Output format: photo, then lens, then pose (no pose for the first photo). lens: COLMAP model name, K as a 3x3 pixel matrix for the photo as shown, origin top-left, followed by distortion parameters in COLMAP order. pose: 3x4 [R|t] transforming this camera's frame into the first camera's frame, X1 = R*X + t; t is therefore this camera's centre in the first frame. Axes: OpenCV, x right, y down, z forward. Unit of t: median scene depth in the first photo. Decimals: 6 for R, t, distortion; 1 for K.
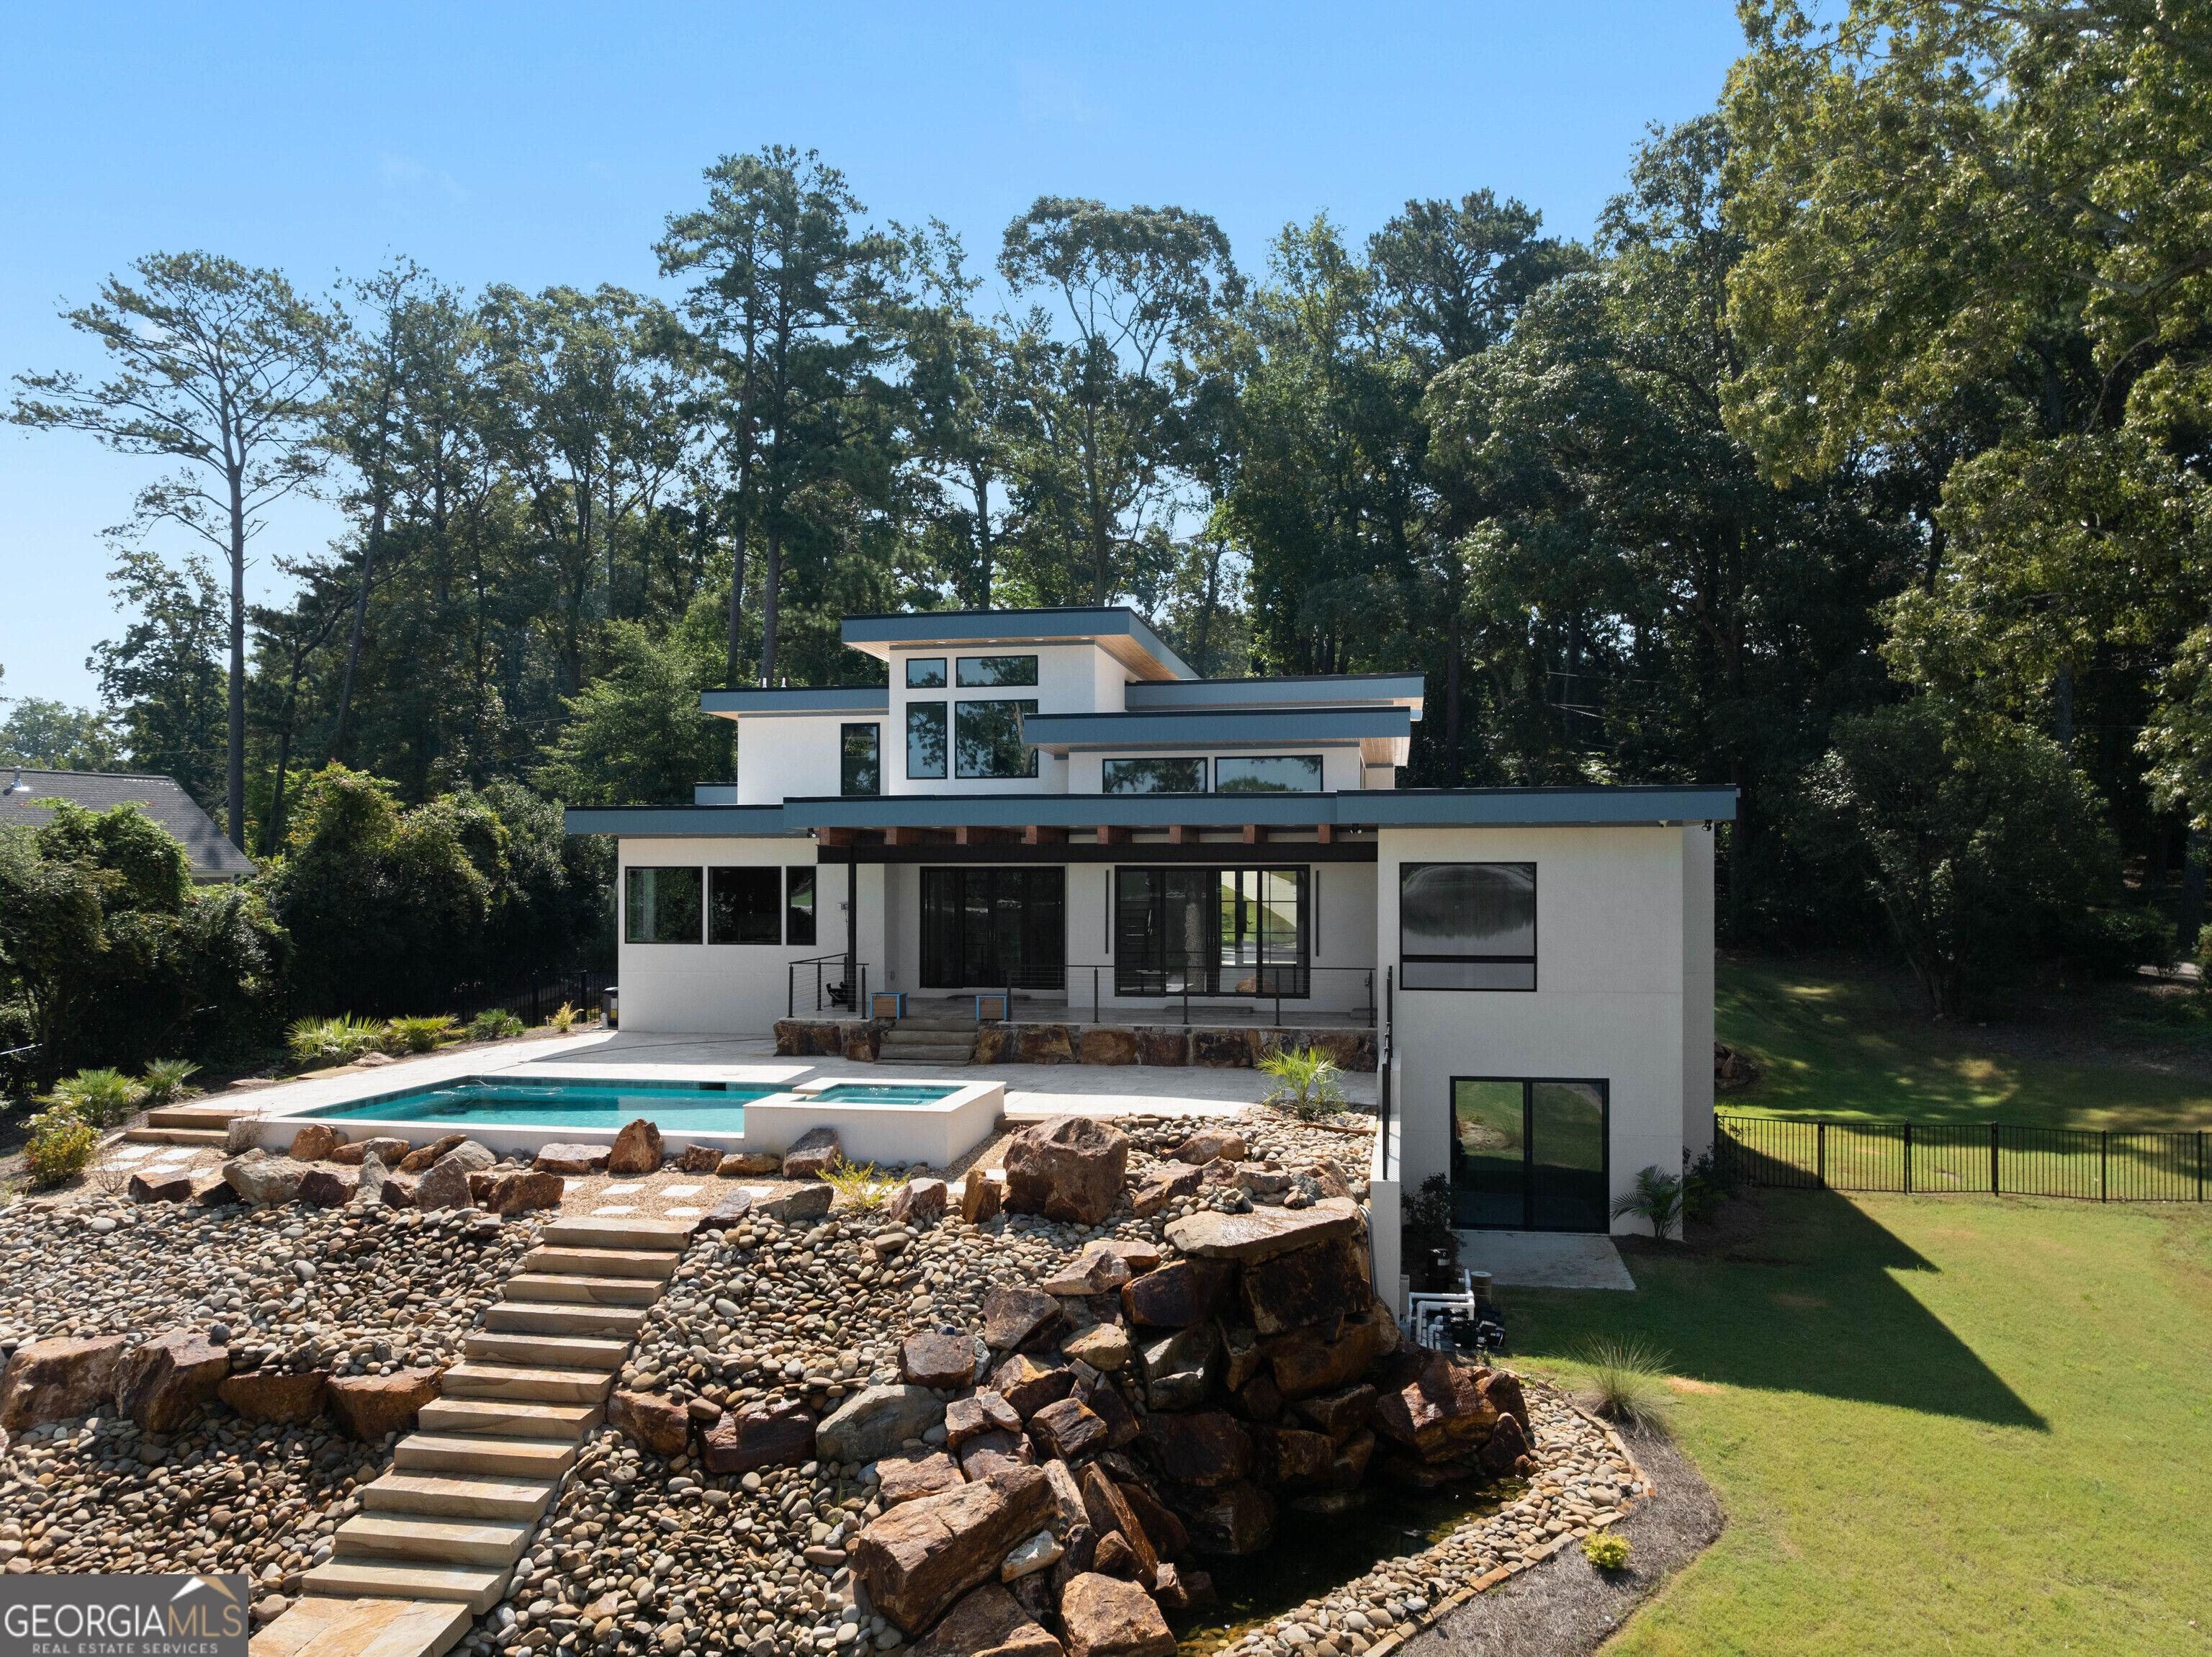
lens RADIAL K [[1583.3, 0, 1108.5], [0, 1583.3, 870.7], [0, 0, 1]] dist [-0.045508, 0.040937]
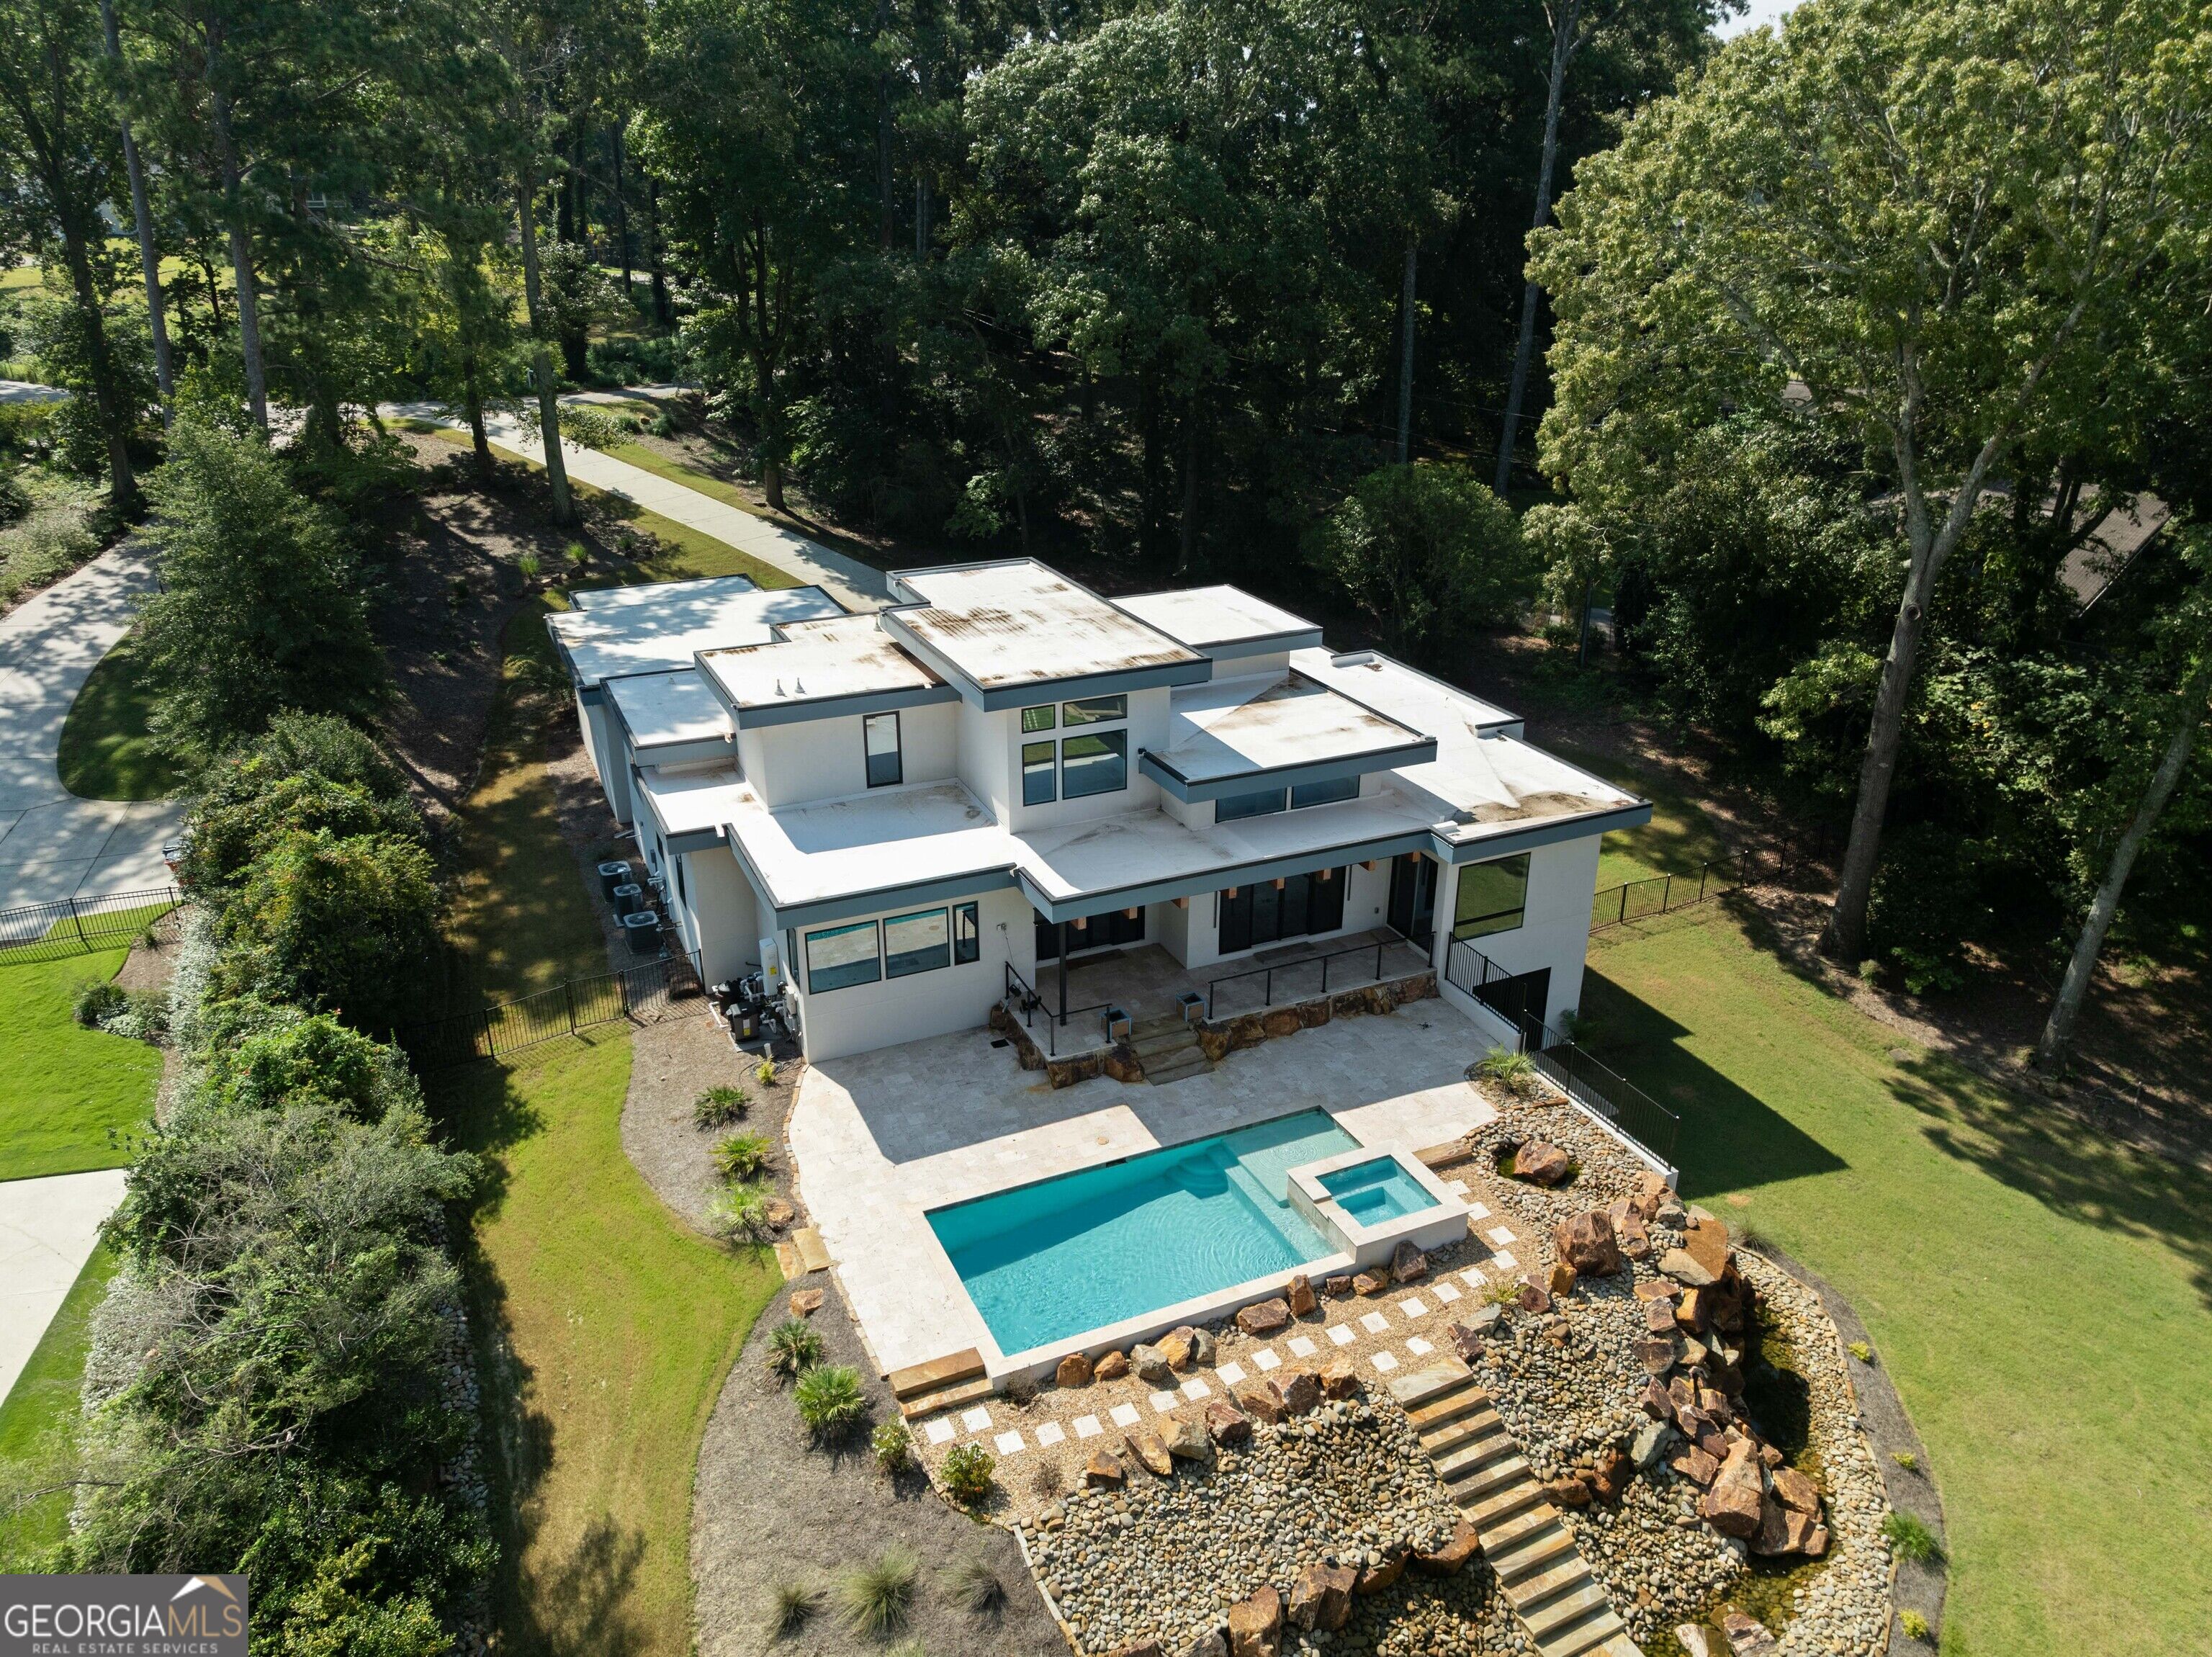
lens RADIAL K [[1550.4, 0, 1114.1], [0, 1550.4, 850.2], [0, 0, 1]] dist [-0.024741, 0.000569]
pose [[0.812617, -0.227642, 0.536500, -1.326539], [-0.006801, 0.916793, 0.399306, -0.928205], [-0.582759, -0.328131, 0.743453, 0.180390]]
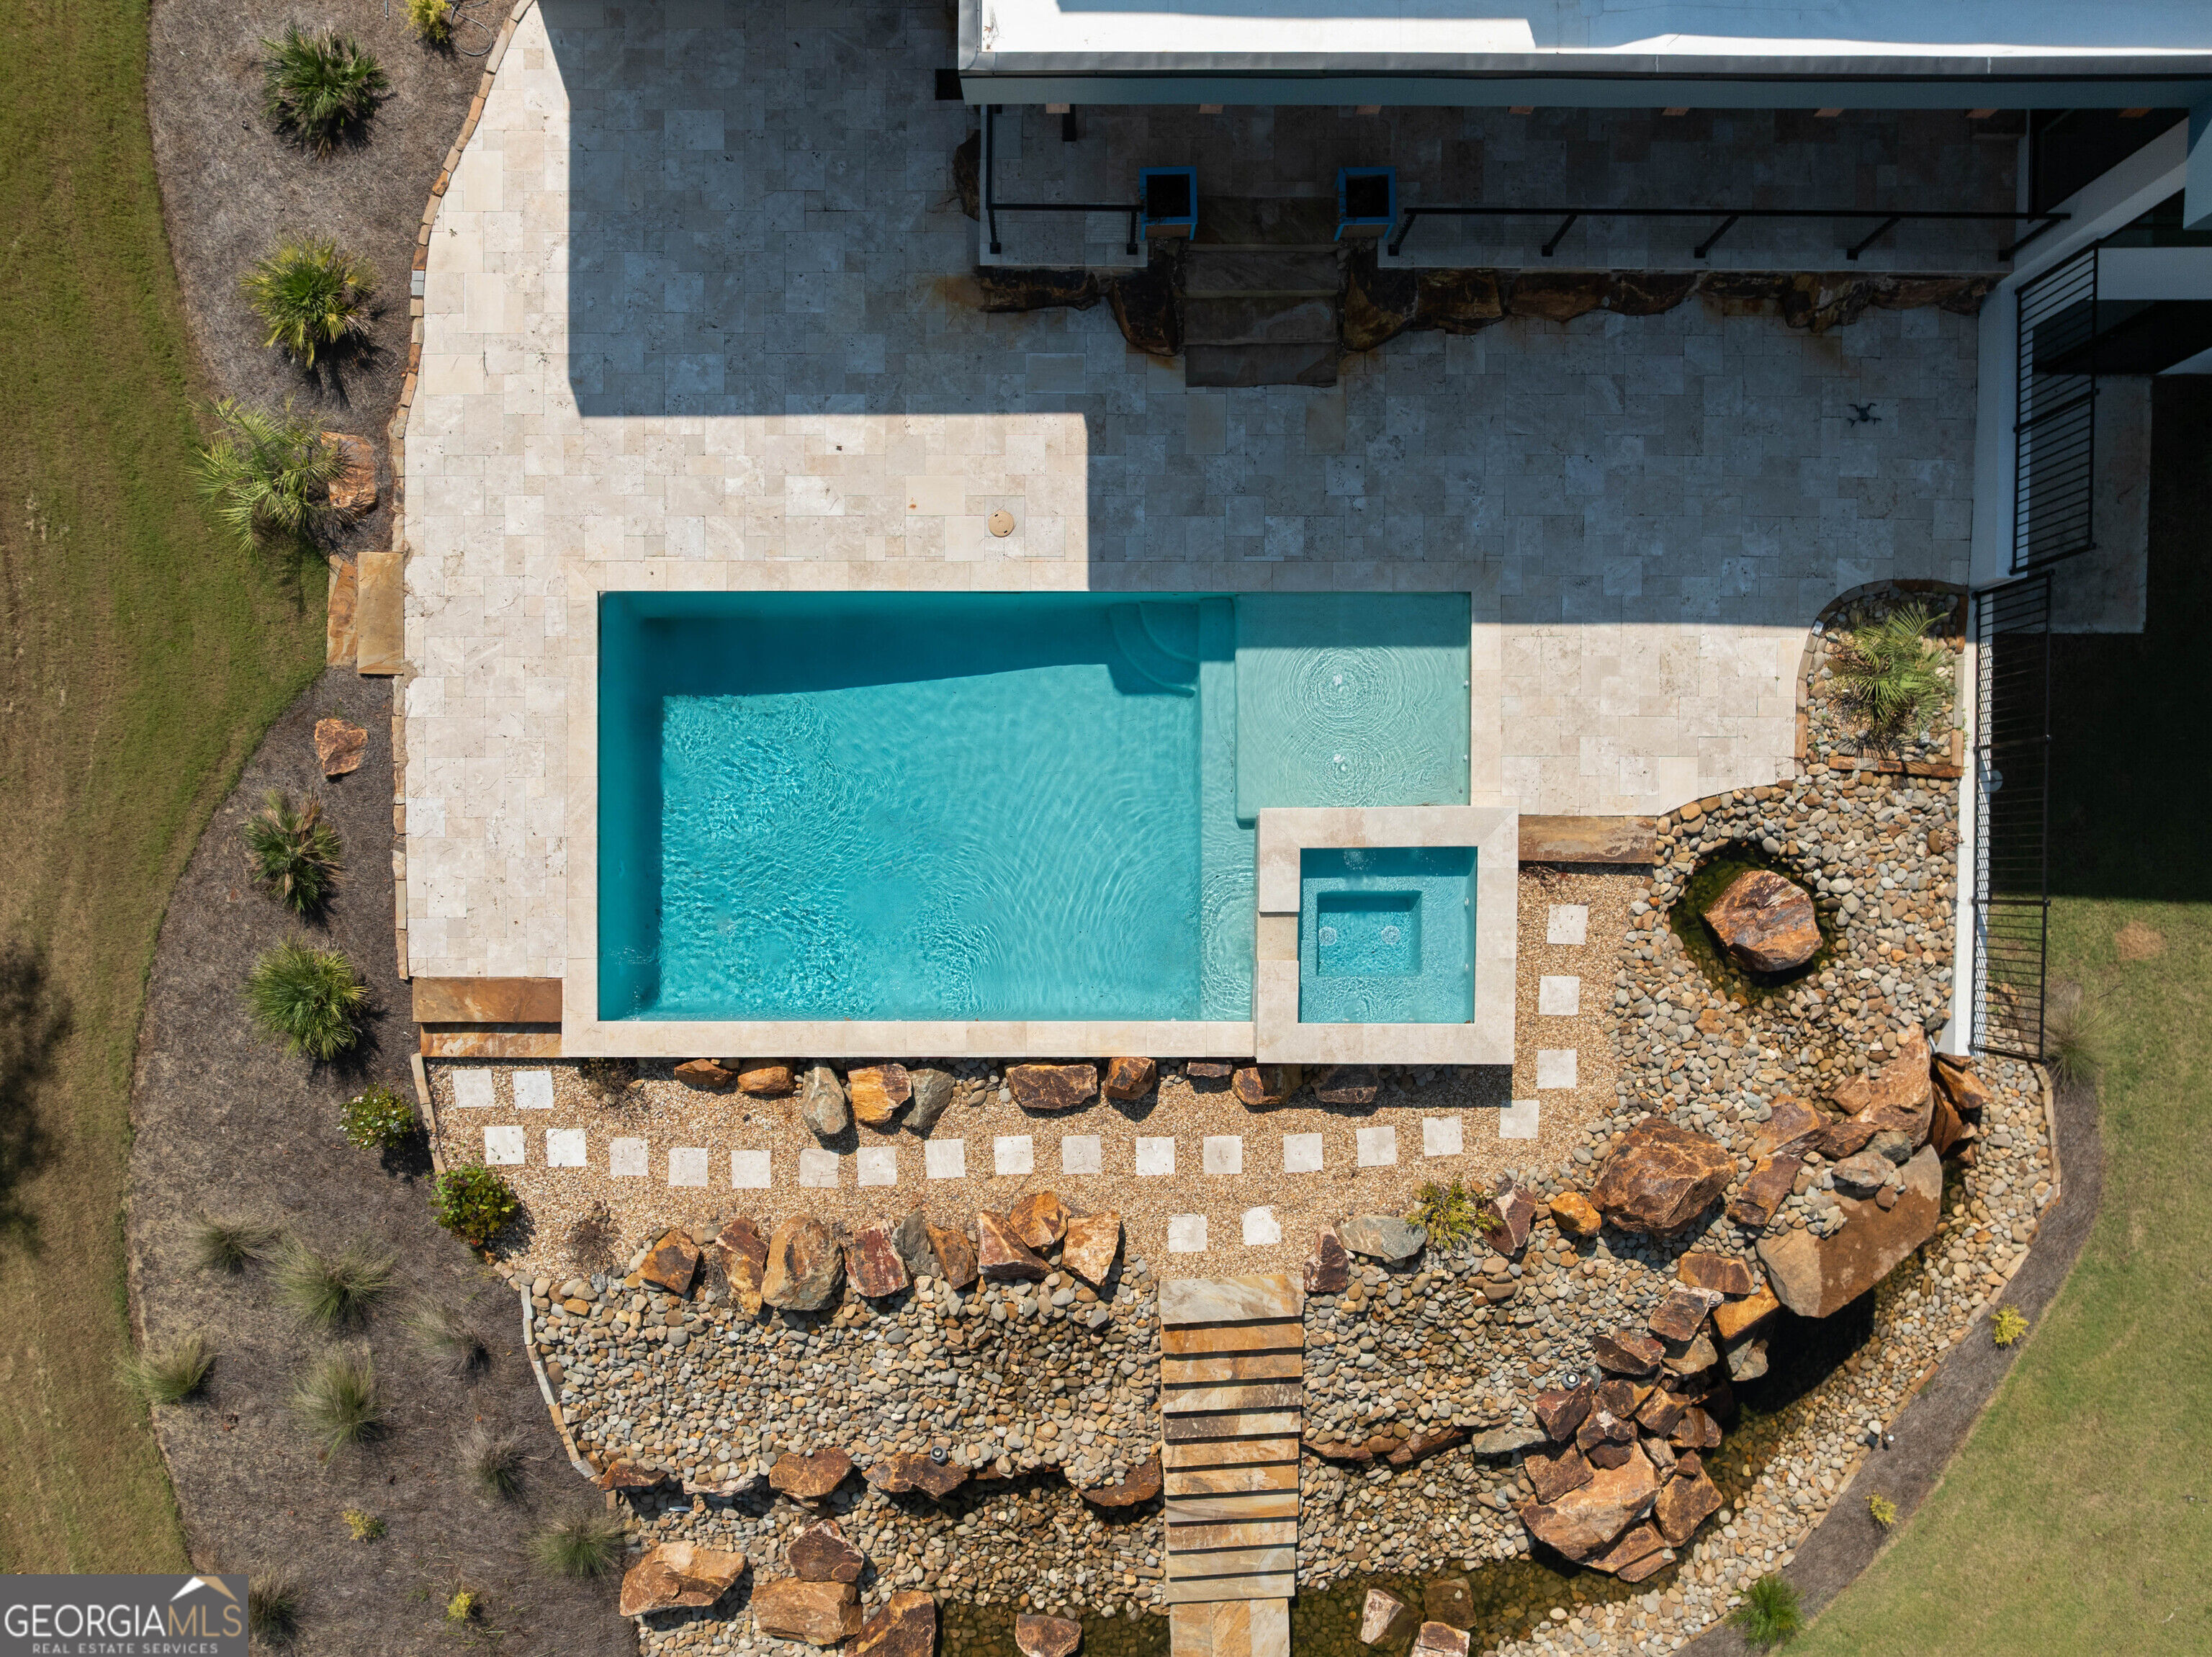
lens RADIAL K [[1550.4, 0, 1114.1], [0, 1550.4, 850.2], [0, 0, 1]] dist [-0.024741, 0.000569]
pose [[0.982771, -0.184716, 0.006373, -0.339031], [-0.009947, -0.018428, 0.999781, -0.781543], [-0.184558, -0.982619, -0.019948, 1.336327]]
